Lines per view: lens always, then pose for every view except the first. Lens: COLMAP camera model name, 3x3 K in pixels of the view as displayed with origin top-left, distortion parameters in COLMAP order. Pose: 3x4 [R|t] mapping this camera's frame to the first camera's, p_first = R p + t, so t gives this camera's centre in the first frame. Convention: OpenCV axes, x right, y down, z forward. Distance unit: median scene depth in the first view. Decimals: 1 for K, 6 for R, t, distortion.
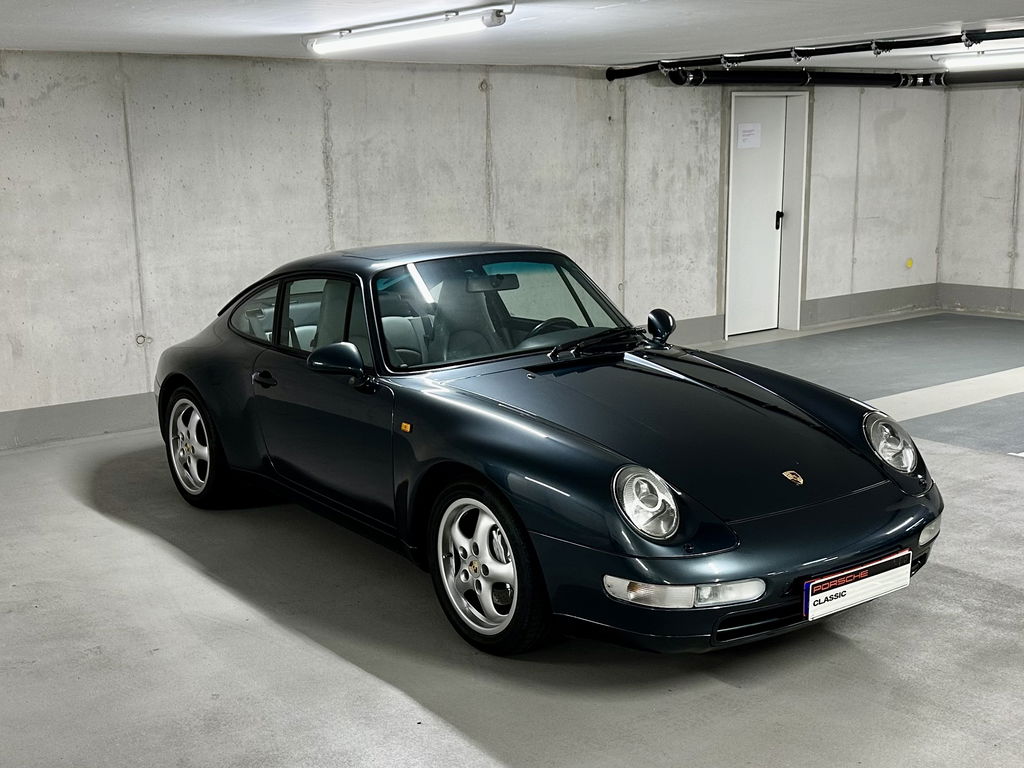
lens RADIAL K [[1256.6, 0, 489.2], [0, 1256.6, 378.3], [0, 0, 1]] dist [0.098943, 0.000000]
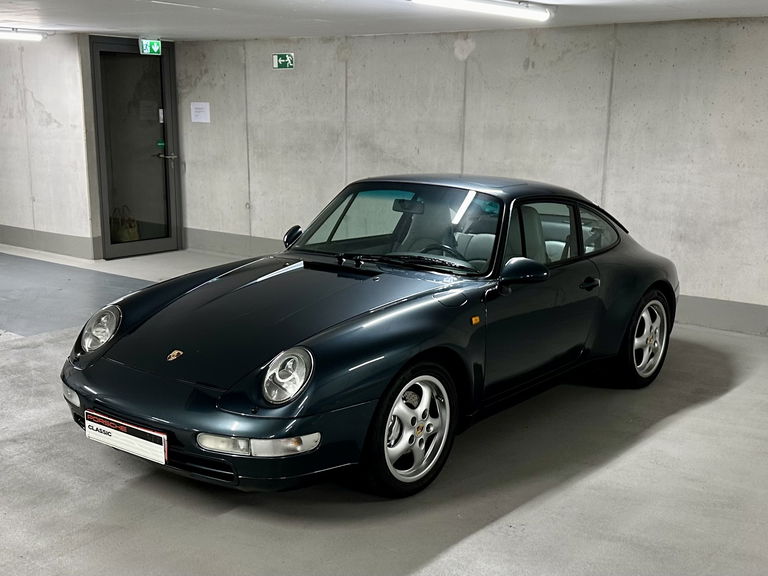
lens RADIAL K [[942.5, 0, 403.3], [0, 942.5, 304.1], [0, 0, 1]] dist [0.098943, 0.000000]
pose [[0.273558, 0.215722, -0.937353, 0.611038], [-0.195958, 0.966586, 0.165261, -0.093136], [0.941683, 0.138473, 0.306690, 0.518519]]
